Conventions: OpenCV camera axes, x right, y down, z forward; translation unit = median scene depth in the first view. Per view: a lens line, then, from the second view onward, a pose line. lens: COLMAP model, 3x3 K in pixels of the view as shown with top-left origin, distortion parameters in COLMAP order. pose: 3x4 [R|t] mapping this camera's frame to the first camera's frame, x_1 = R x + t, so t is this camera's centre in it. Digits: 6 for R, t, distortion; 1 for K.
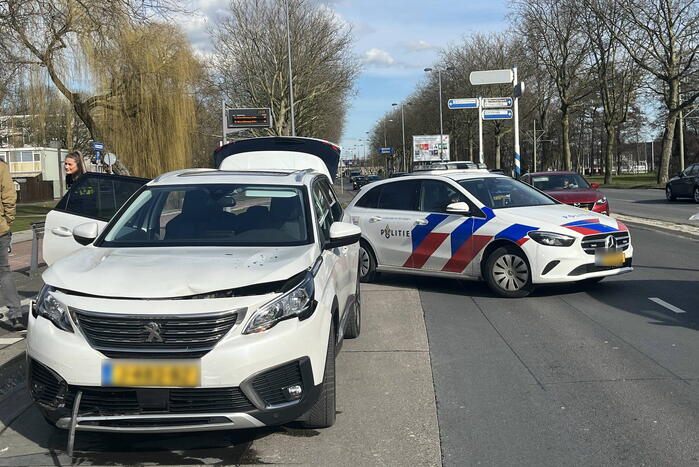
lens RADIAL K [[808.5, 0, 347.0], [0, 808.5, 233.0], [0, 0, 1]] dist [0.007215, 0.000000]
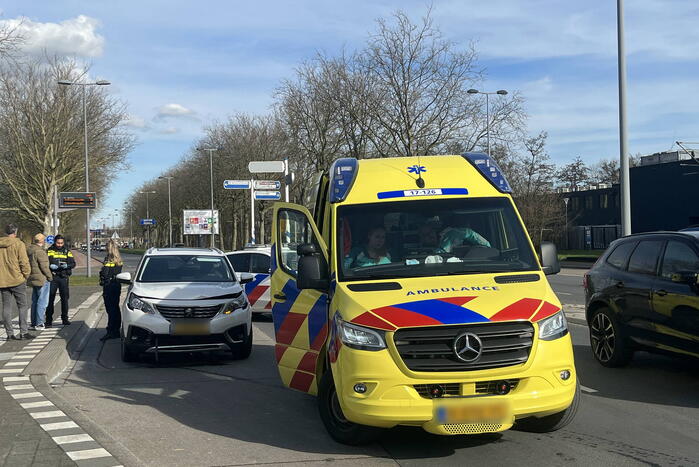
lens RADIAL K [[862.0, 0, 352.5], [0, 862.0, 209.5], [0, 0, 1]] dist [0.030248, 0.000000]
pose [[0.955122, 0.027708, 0.294913, -0.078489], [0.006429, 0.993442, -0.114160, 0.015749], [-0.296142, 0.110933, 0.948680, -0.249728]]
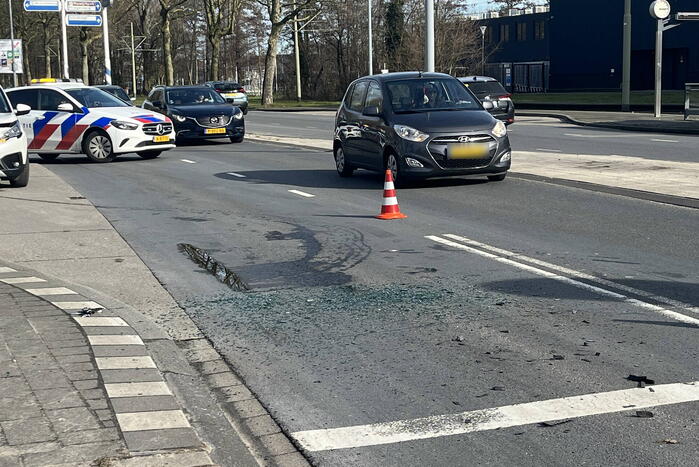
lens RADIAL K [[1229.1, 0, 350.4], [0, 1229.1, 235.0], [0, 0, 1]] dist [0.080998, 0.000000]
pose [[0.922819, -0.030205, 0.384047, -0.088711], [0.014636, 0.998951, 0.043399, 0.038174], [-0.384955, -0.034428, 0.922293, -0.452099]]
